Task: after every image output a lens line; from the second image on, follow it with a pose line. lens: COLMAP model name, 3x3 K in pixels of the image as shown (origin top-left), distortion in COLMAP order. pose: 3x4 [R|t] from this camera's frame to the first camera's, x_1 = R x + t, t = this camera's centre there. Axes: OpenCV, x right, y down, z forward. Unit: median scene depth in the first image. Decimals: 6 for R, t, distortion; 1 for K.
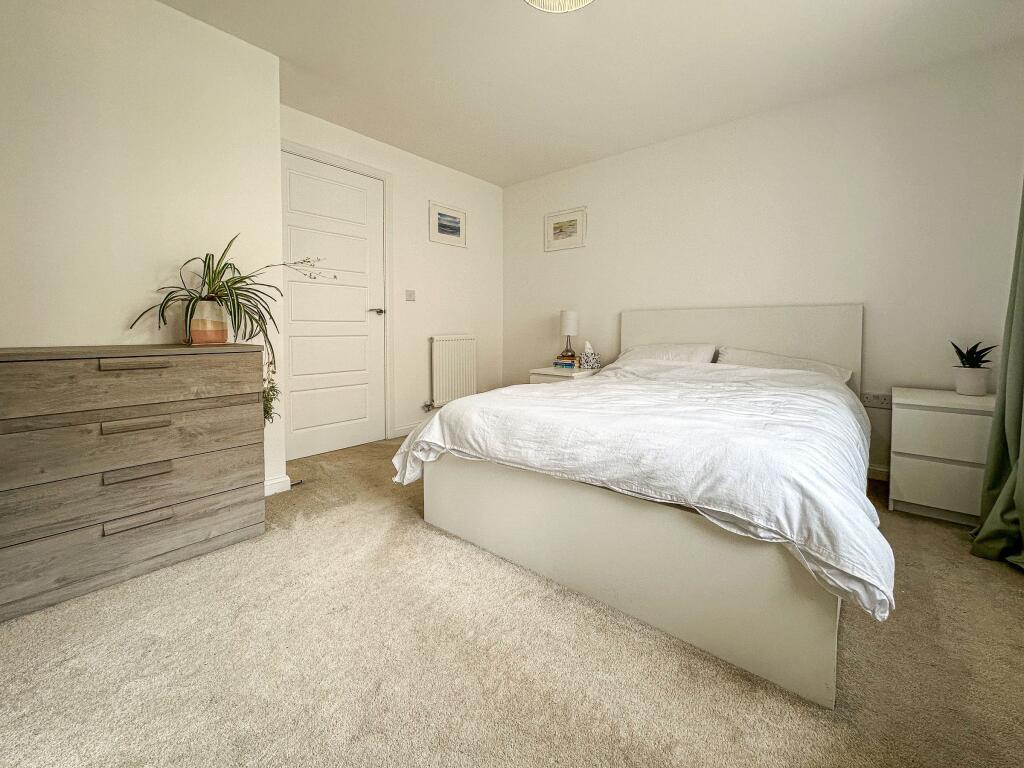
lens RADIAL K [[417.8, 0, 511.7], [0, 417.8, 372.7], [0, 0, 1]] dist [0.000172, 0.000094]
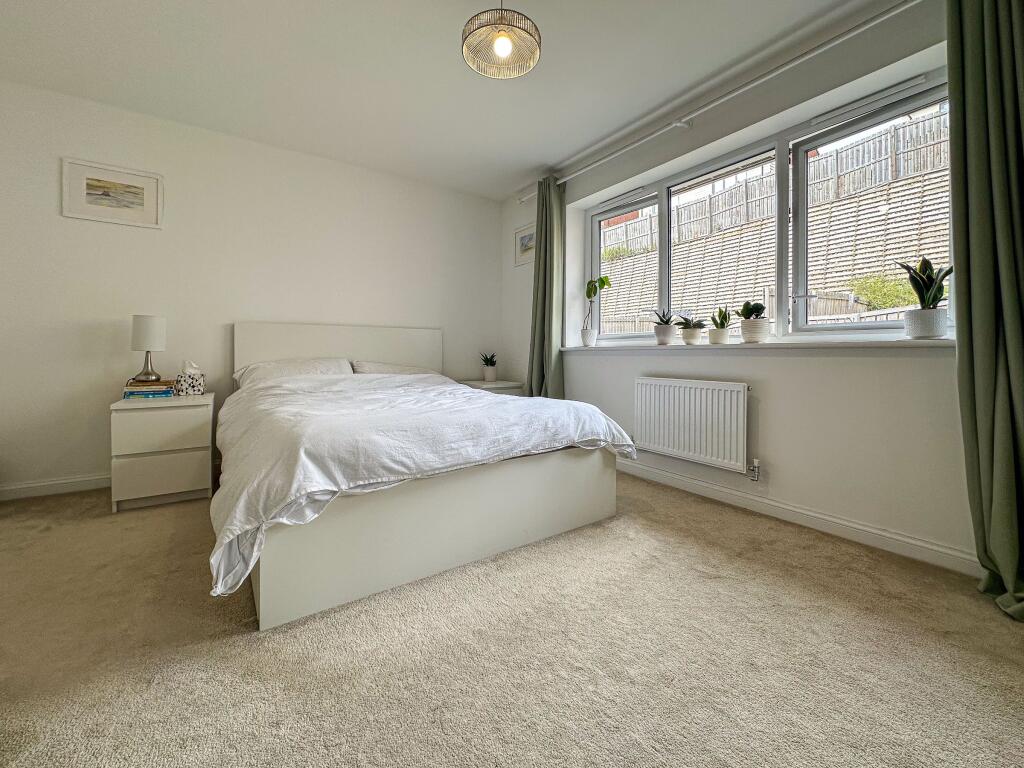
lens RADIAL K [[423.3, 0, 512.0], [0, 423.3, 384.0], [0, 0, 1]] dist [-0.001980, 0.000027]
pose [[0.259404, -0.070385, 0.963201, -0.802138], [0.099488, 0.993982, 0.045841, -0.014891], [-0.960631, 0.083936, 0.264845, 0.486180]]
